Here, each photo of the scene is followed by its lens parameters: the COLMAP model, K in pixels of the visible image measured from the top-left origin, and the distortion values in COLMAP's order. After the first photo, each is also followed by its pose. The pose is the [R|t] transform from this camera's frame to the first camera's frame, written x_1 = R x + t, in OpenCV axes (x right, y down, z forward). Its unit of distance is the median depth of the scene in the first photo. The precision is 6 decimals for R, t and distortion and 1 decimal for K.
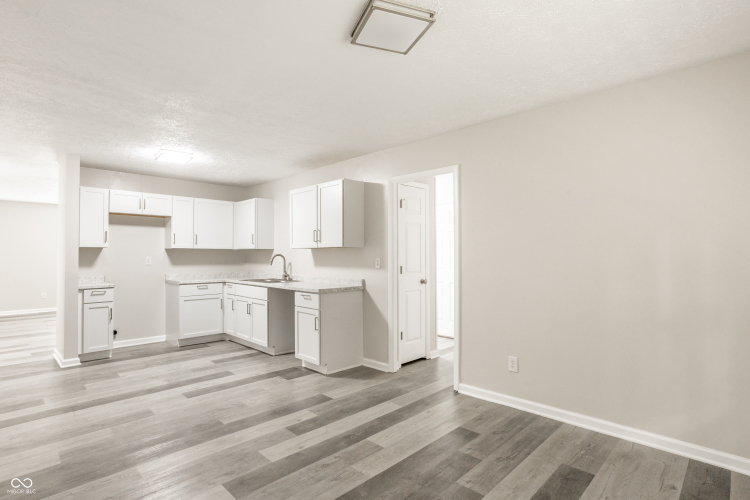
lens RADIAL K [[378.5, 0, 380.3], [0, 378.5, 250.5], [0, 0, 1]] dist [-0.062577, 0.029564]
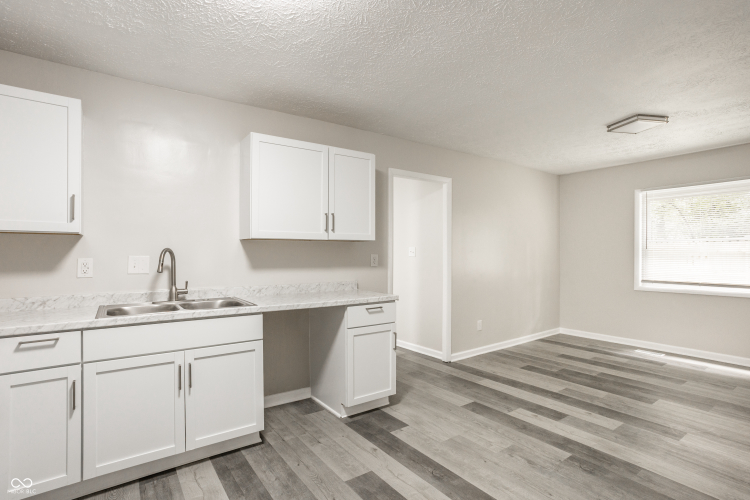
lens RADIAL K [[369.5, 0, 376.7], [0, 369.5, 239.9], [0, 0, 1]] dist [-0.042625, 0.025264]
pose [[0.177600, 0.033565, 0.983530, -0.858998], [-0.013579, 0.999407, -0.031654, 0.012947], [-0.984009, -0.007733, 0.177950, 0.843454]]
